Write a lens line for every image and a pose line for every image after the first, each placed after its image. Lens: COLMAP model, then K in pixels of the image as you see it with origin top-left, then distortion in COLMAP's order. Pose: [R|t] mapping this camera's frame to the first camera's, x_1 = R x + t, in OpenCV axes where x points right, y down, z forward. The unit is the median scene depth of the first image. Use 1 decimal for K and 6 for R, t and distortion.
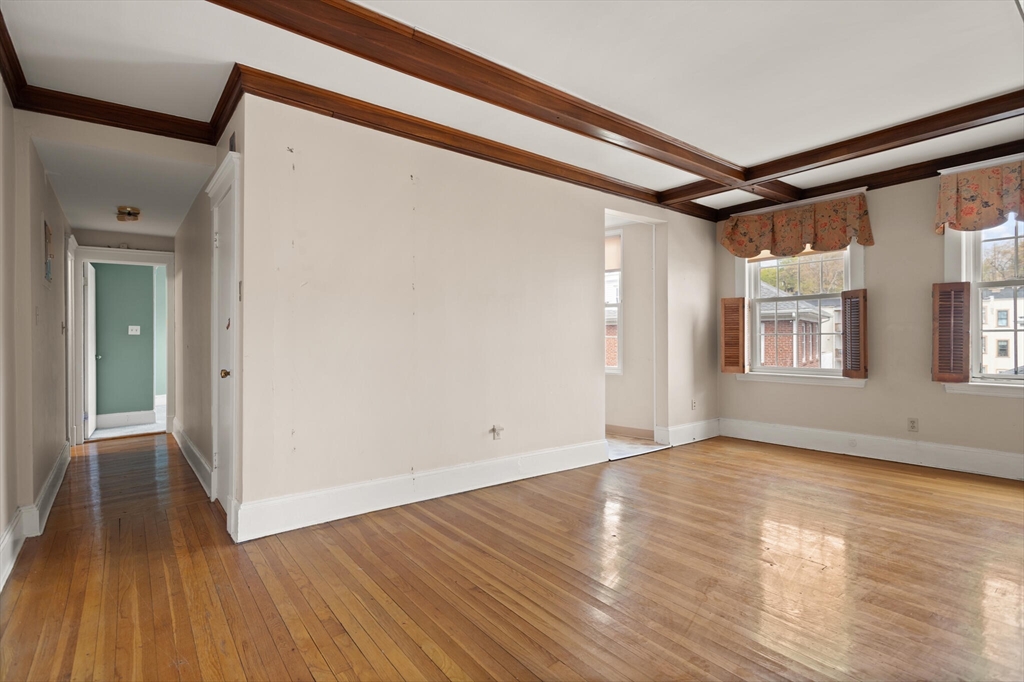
lens RADIAL K [[481.8, 0, 514.7], [0, 481.8, 342.0], [0, 0, 1]] dist [0.002309, 0.001848]
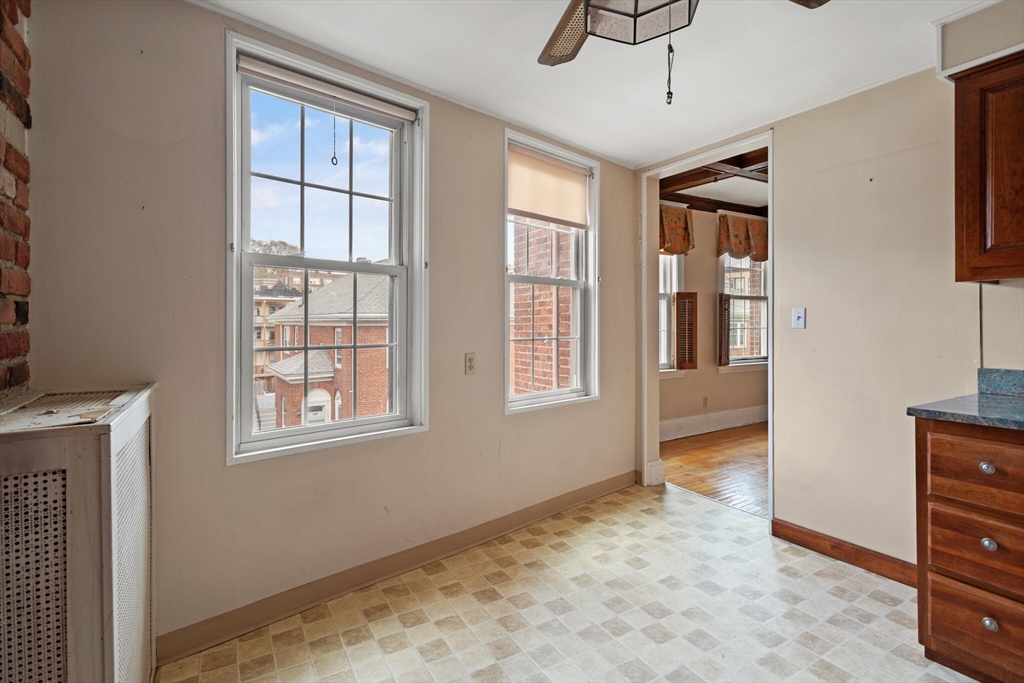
lens RADIAL K [[497.6, 0, 513.1], [0, 497.6, 317.2], [0, 0, 1]] dist [-0.000461, 0.000376]
pose [[0.130721, 0.013065, 0.991333, -0.568781], [0.006995, 0.999876, -0.014100, -0.037814], [-0.991395, 0.008778, 0.130613, 1.380529]]
